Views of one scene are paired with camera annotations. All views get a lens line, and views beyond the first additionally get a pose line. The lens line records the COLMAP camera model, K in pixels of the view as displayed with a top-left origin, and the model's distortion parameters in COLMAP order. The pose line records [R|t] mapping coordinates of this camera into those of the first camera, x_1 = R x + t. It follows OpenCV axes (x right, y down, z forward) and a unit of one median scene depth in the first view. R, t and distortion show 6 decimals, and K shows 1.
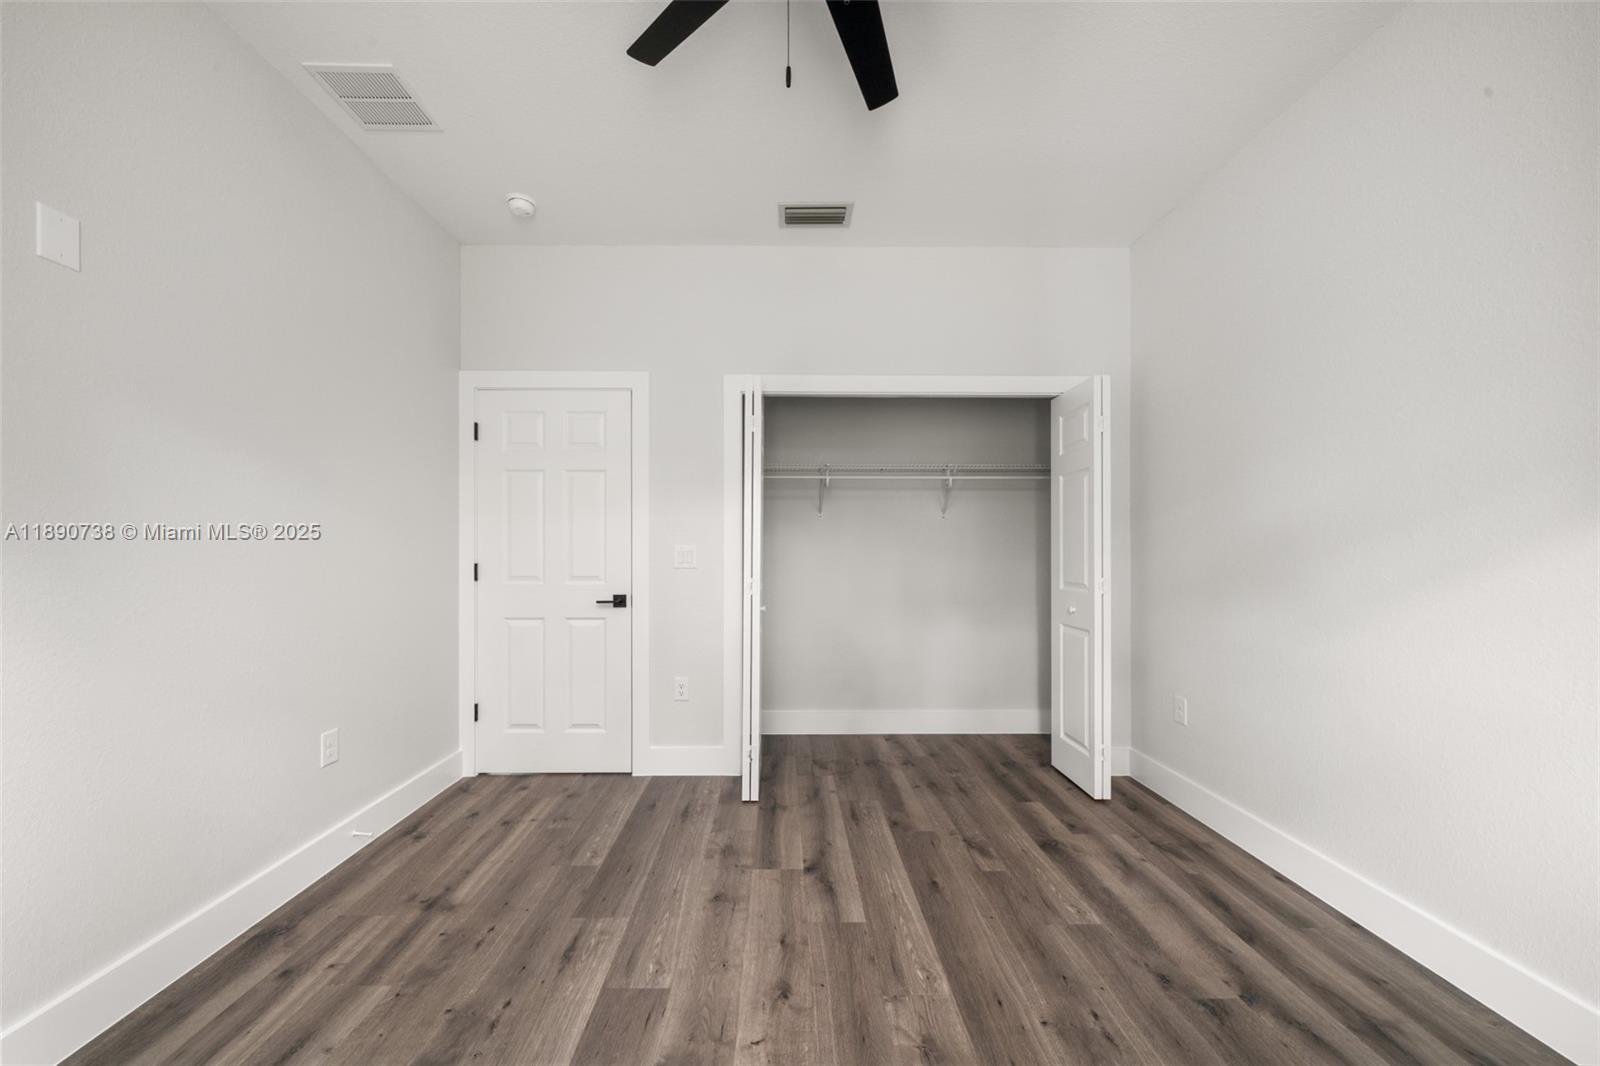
lens RADIAL K [[583.7, 0, 782.7], [0, 583.7, 549.0], [0, 0, 1]] dist [-0.002212, -0.000188]
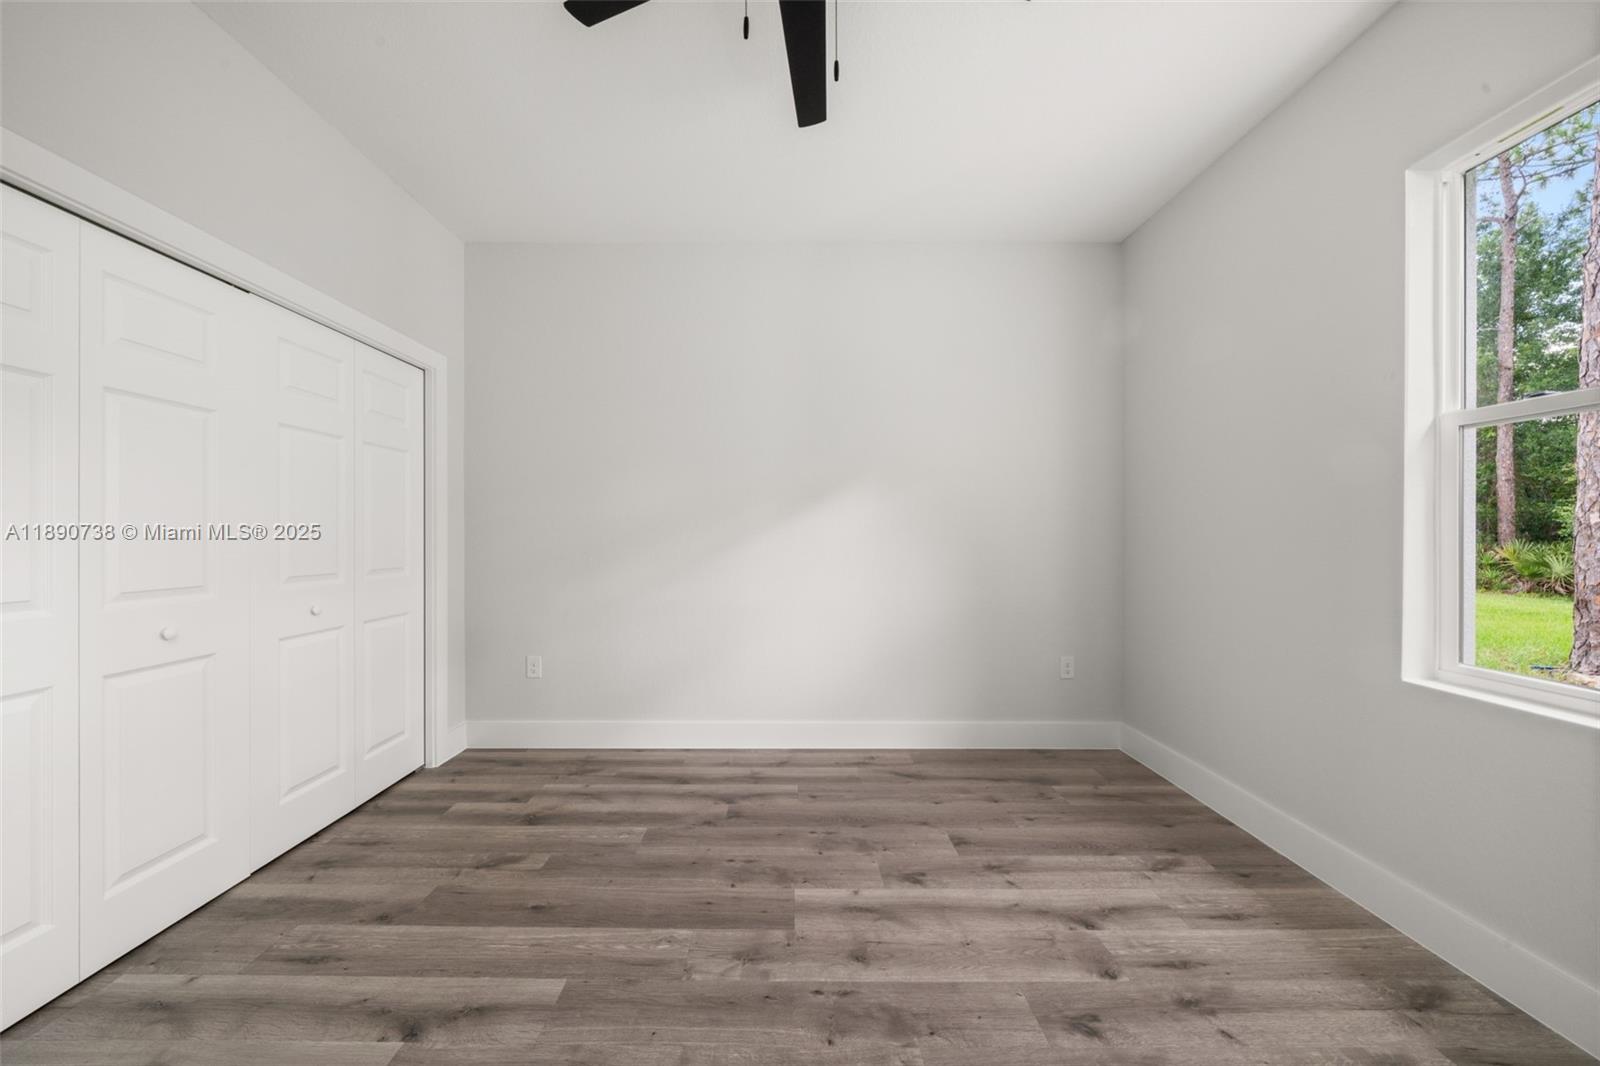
lens RADIAL K [[551.2, 0, 783.6], [0, 551.2, 541.0], [0, 0, 1]] dist [-0.005845, 0.000004]
pose [[0.004998, -0.014917, 0.999876, -0.564056], [-0.003590, 0.999882, 0.014935, -0.004178], [-0.999981, -0.003665, 0.004944, 0.607810]]
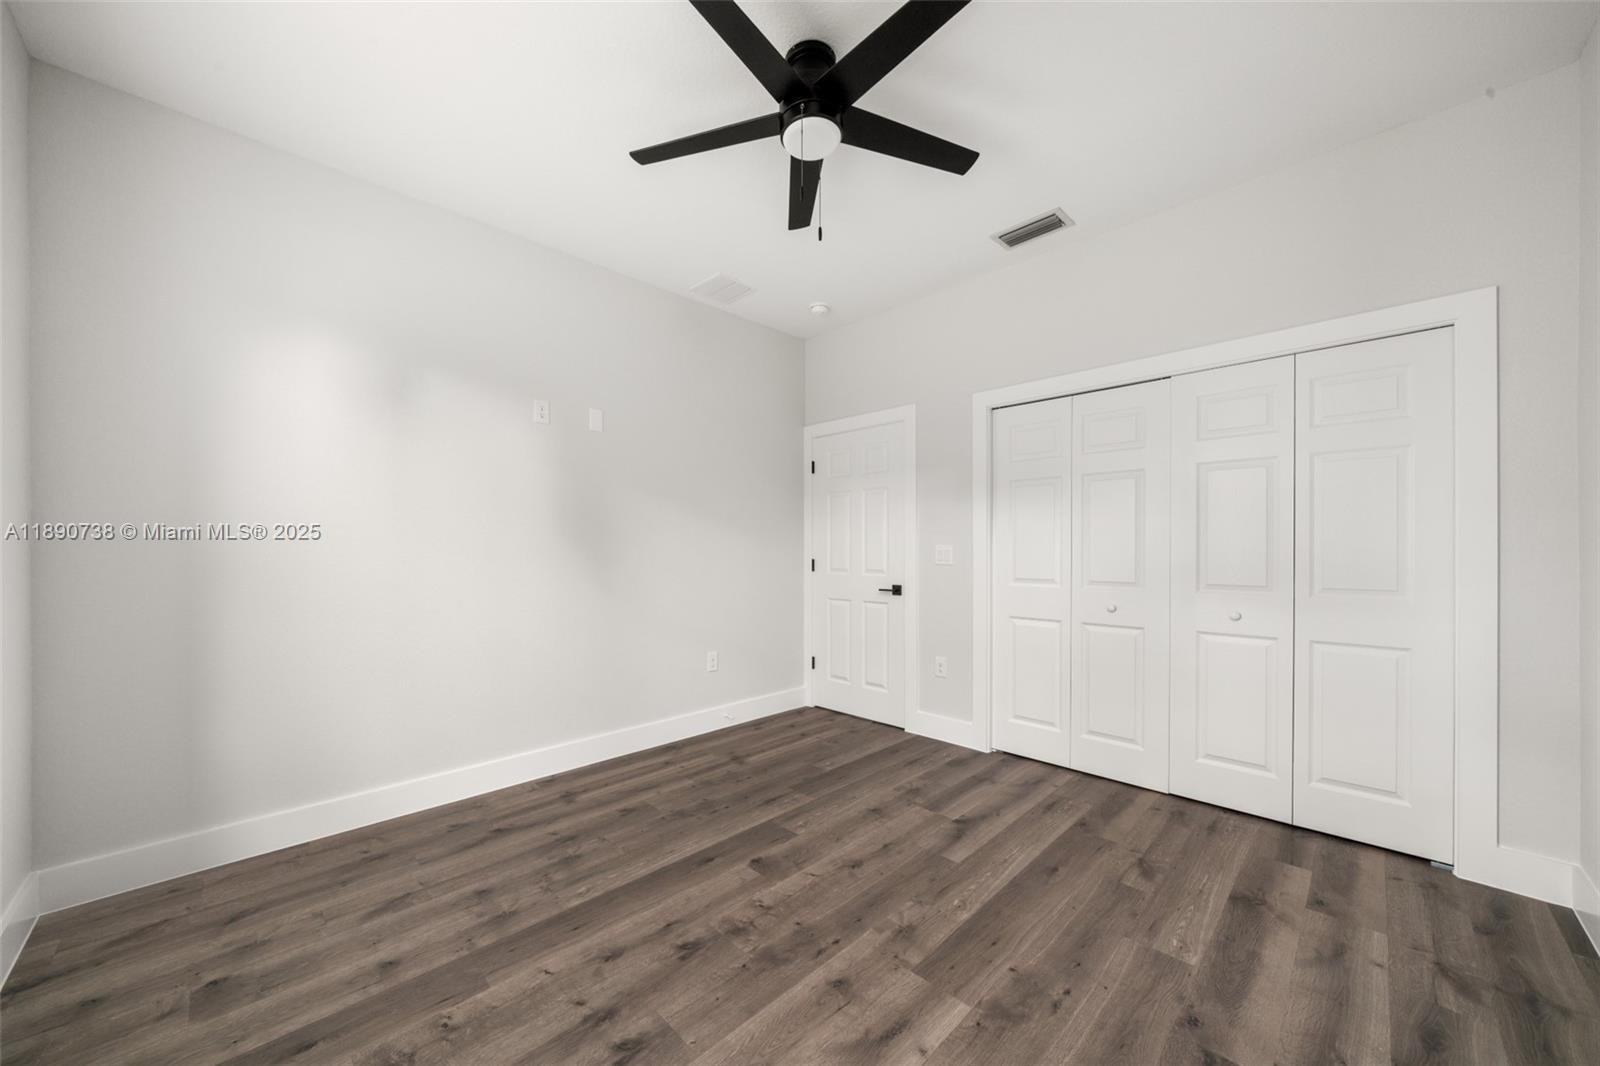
lens RADIAL K [[573.7, 0, 774.6], [0, 573.7, 550.1], [0, 0, 1]] dist [-0.000351, 0.000037]
pose [[0.689145, -0.001166, -0.724622, 0.648045], [0.002705, 0.999996, 0.000964, 0.000563], [0.724618, -0.002625, 0.689145, -0.065830]]
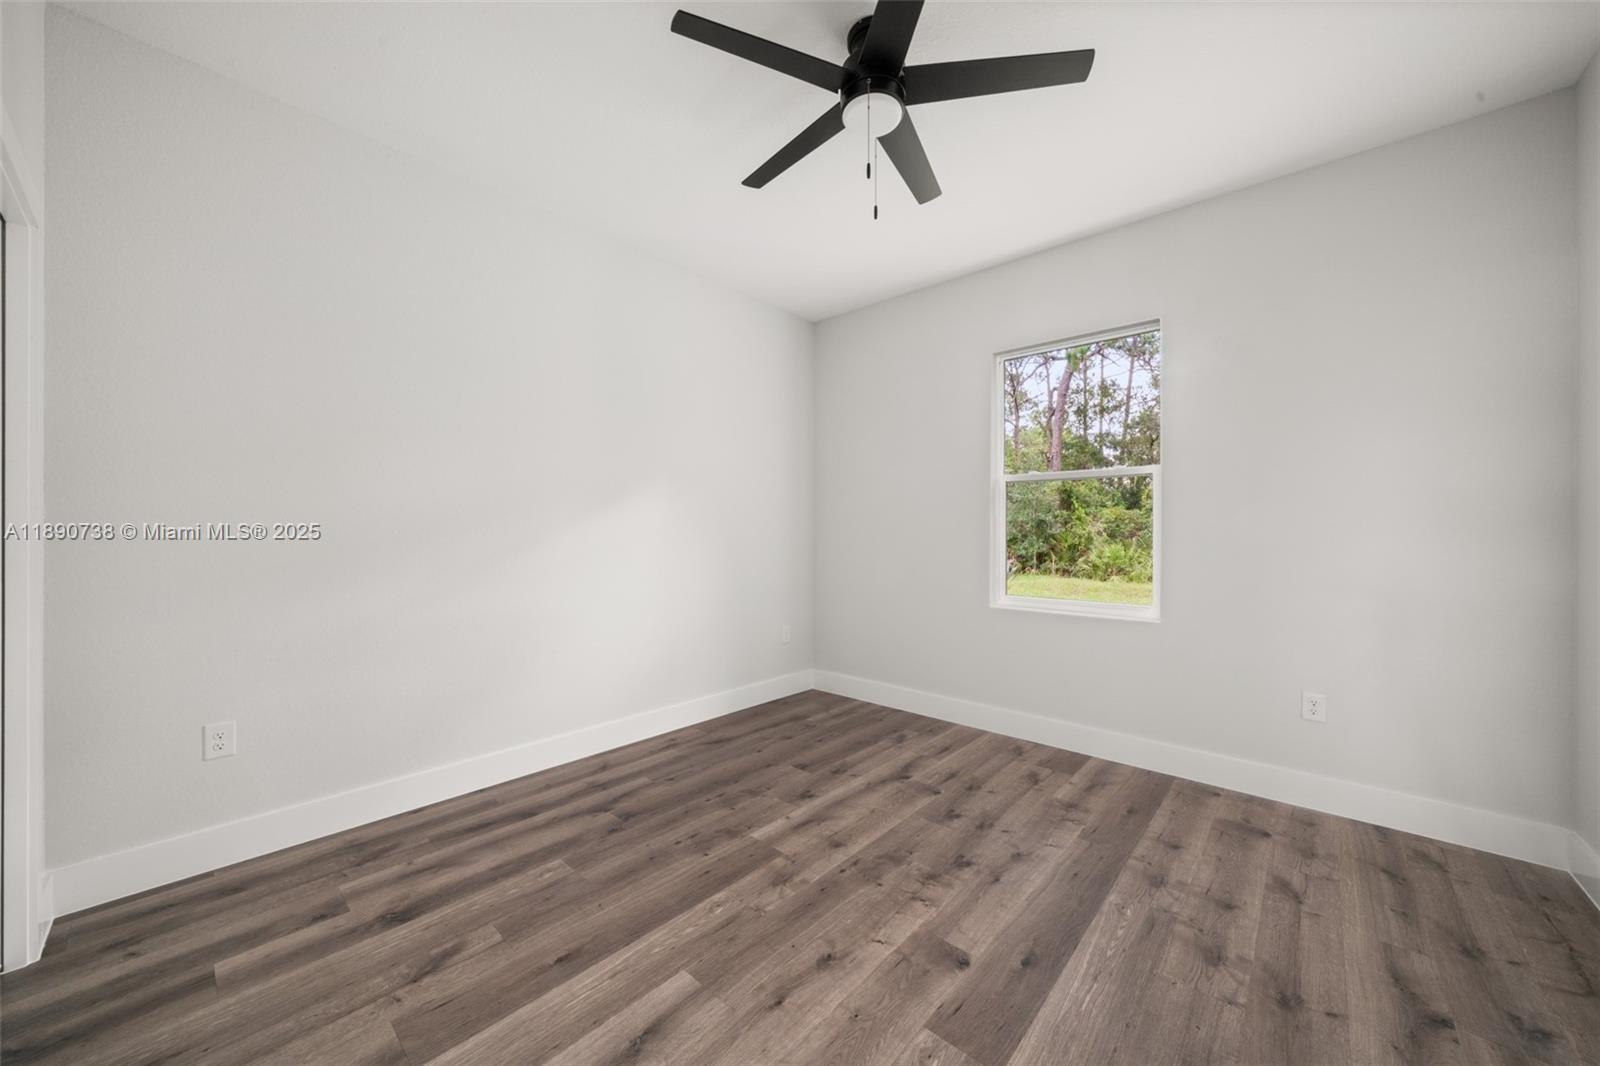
lens RADIAL K [[593.5, 0, 787.4], [0, 593.5, 535.3], [0, 0, 1]] dist [-0.002396, -0.000127]
pose [[-0.743766, -0.008495, 0.668386, -0.478465], [-0.007715, 0.999962, 0.004124, 0.002775], [-0.668396, -0.002089, -0.743803, 1.364907]]
